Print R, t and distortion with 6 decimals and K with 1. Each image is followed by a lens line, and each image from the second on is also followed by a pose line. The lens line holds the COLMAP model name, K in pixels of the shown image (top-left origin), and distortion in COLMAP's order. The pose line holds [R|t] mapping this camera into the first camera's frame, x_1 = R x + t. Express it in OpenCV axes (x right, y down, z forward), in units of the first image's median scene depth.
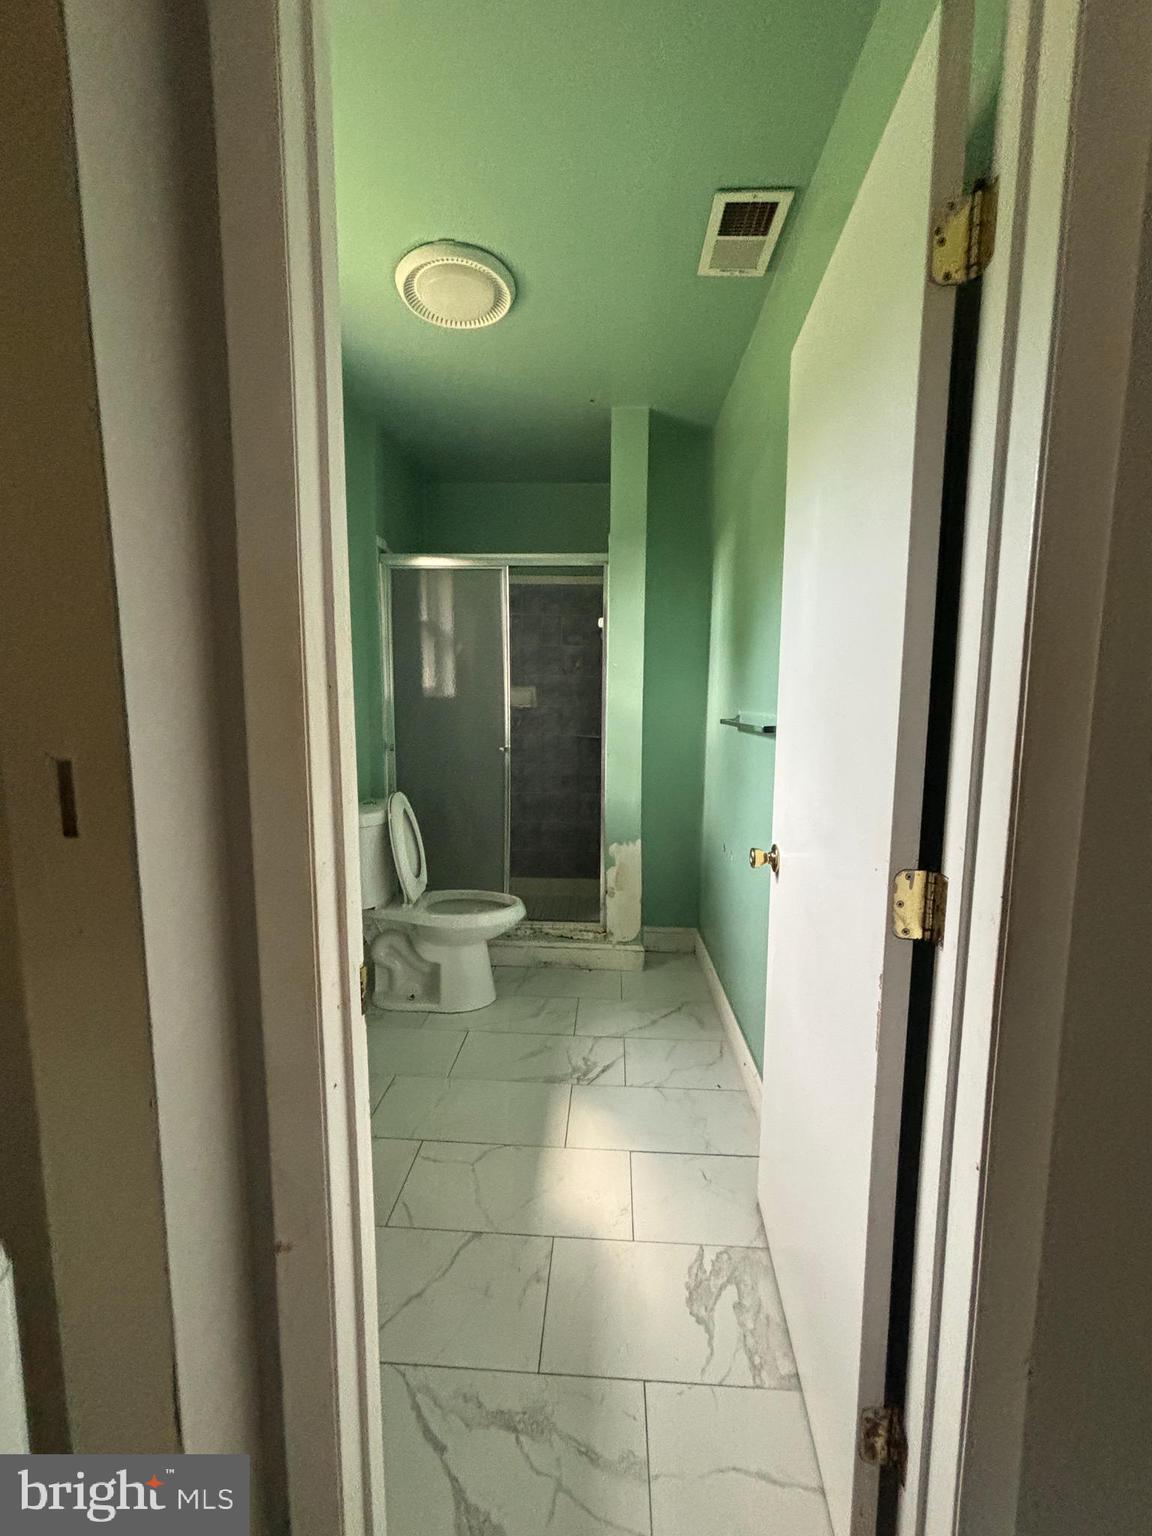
lens RADIAL K [[619.2, 0, 571.8], [0, 619.2, 767.5], [0, 0, 1]] dist [0.002385, 0.001010]
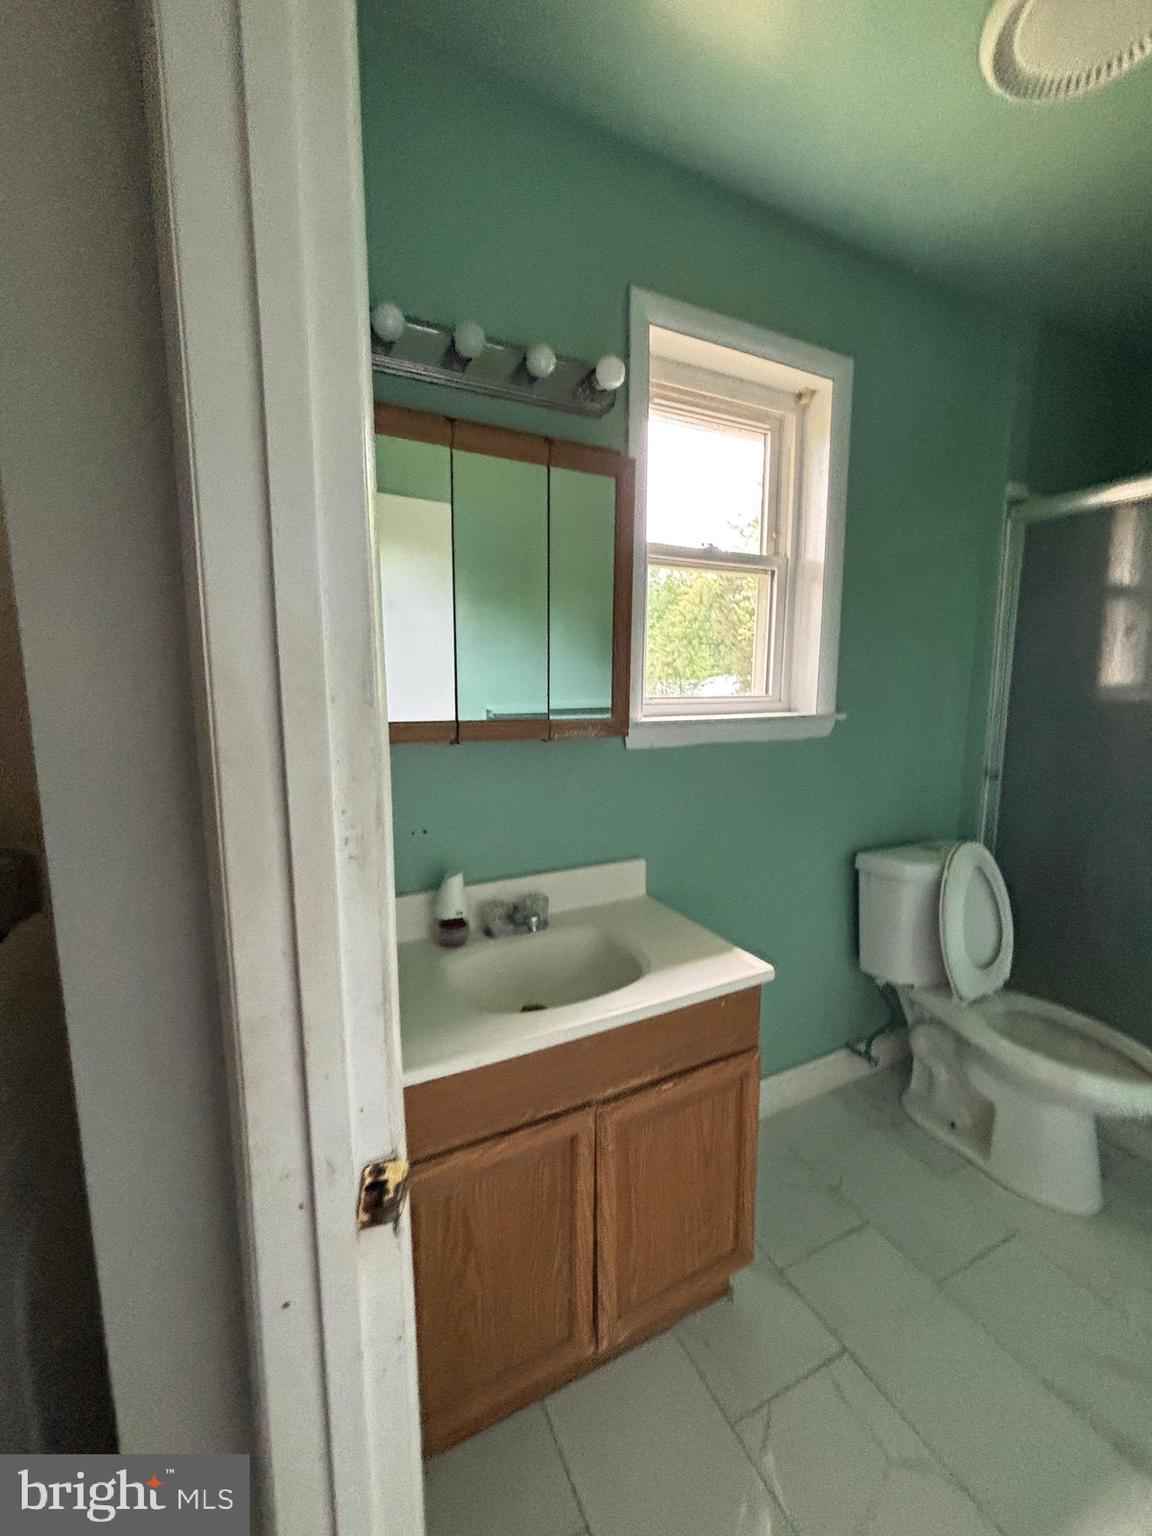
lens RADIAL K [[619.2, 0, 580.4], [0, 619.2, 768.7], [0, 0, 1]] dist [0.002385, 0.001010]
pose [[0.498182, 0.117658, -0.859053, 0.098189], [-0.087207, 0.992526, 0.085365, -0.065889], [0.862676, 0.032388, 0.504719, 0.243259]]
